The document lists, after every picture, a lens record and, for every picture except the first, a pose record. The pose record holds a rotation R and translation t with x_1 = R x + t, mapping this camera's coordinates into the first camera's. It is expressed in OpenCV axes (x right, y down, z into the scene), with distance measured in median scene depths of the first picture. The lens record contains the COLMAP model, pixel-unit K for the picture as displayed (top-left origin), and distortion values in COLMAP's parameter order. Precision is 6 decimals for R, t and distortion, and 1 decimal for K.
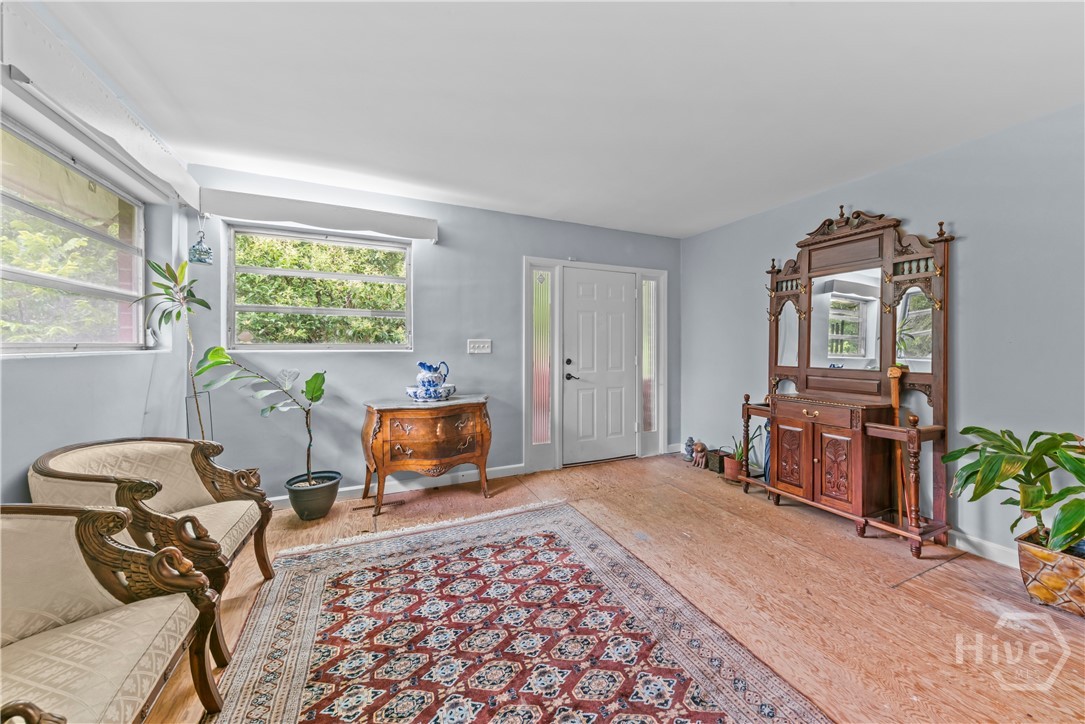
lens RADIAL K [[375.3, 0, 540.7], [0, 375.3, 343.5], [0, 0, 1]] dist [0.000081, -0.000044]
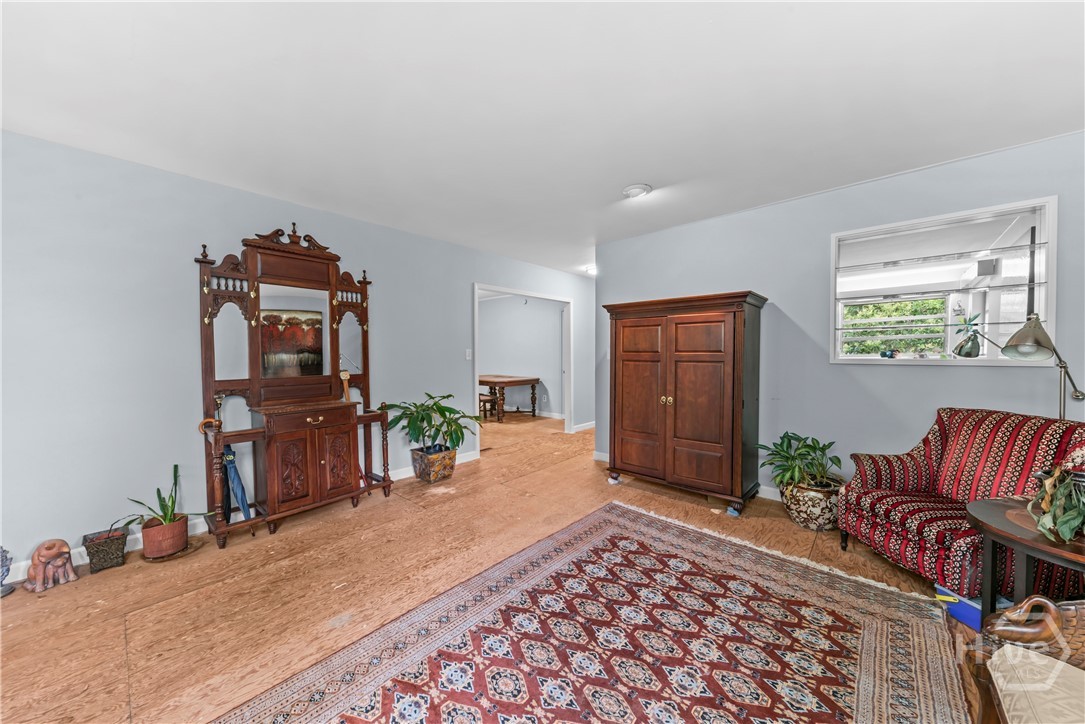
lens RADIAL K [[375.3, 0, 542.3], [0, 375.3, 362.1], [0, 0, 1]] dist [0.000081, -0.000044]
pose [[-0.400847, -0.022503, 0.915868, -0.502846], [0.003259, 0.999657, 0.025988, 0.000086], [-0.916139, 0.013402, -0.400636, 0.869944]]
